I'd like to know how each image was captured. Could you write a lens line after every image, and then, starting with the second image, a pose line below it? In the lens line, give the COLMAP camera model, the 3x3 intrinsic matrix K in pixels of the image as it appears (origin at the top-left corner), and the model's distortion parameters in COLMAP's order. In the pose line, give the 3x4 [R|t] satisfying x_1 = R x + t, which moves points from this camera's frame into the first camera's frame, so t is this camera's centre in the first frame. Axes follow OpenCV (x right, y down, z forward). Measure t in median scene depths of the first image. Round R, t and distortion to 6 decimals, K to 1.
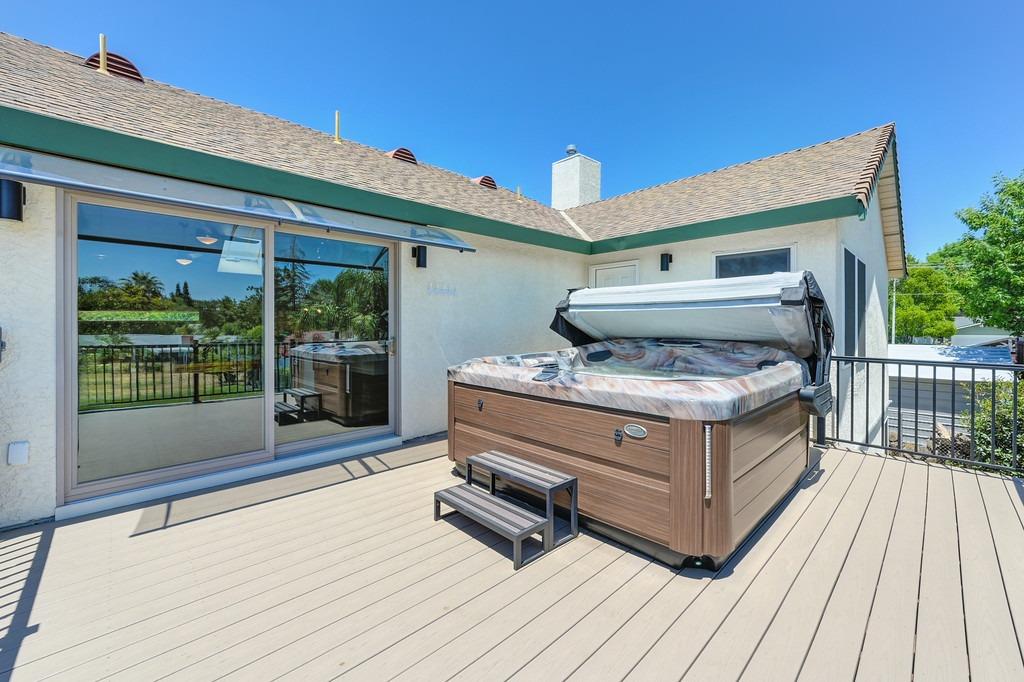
lens RADIAL K [[409.5, 0, 514.9], [0, 409.5, 345.0], [0, 0, 1]] dist [0.000524, 0.000153]
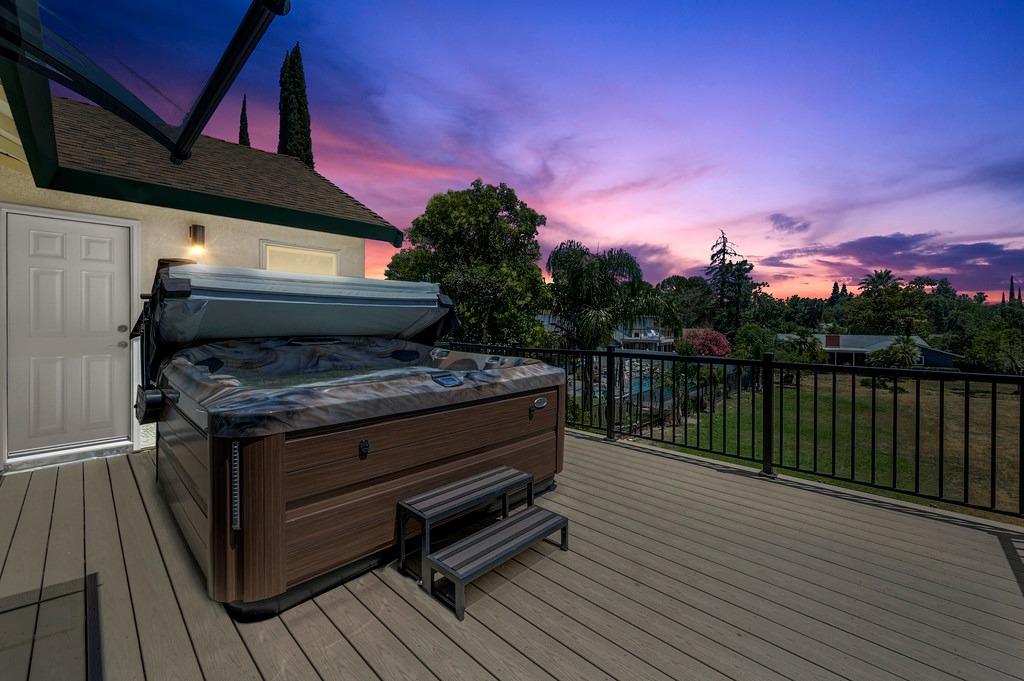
lens RADIAL K [[410.5, 0, 516.8], [0, 410.5, 326.4], [0, 0, 1]] dist [-0.002702, -0.000226]
pose [[-0.042801, -0.011703, 0.999015, -0.584954], [0.041469, 0.999049, 0.013480, -0.033784], [-0.998223, 0.042005, -0.042275, 0.632305]]
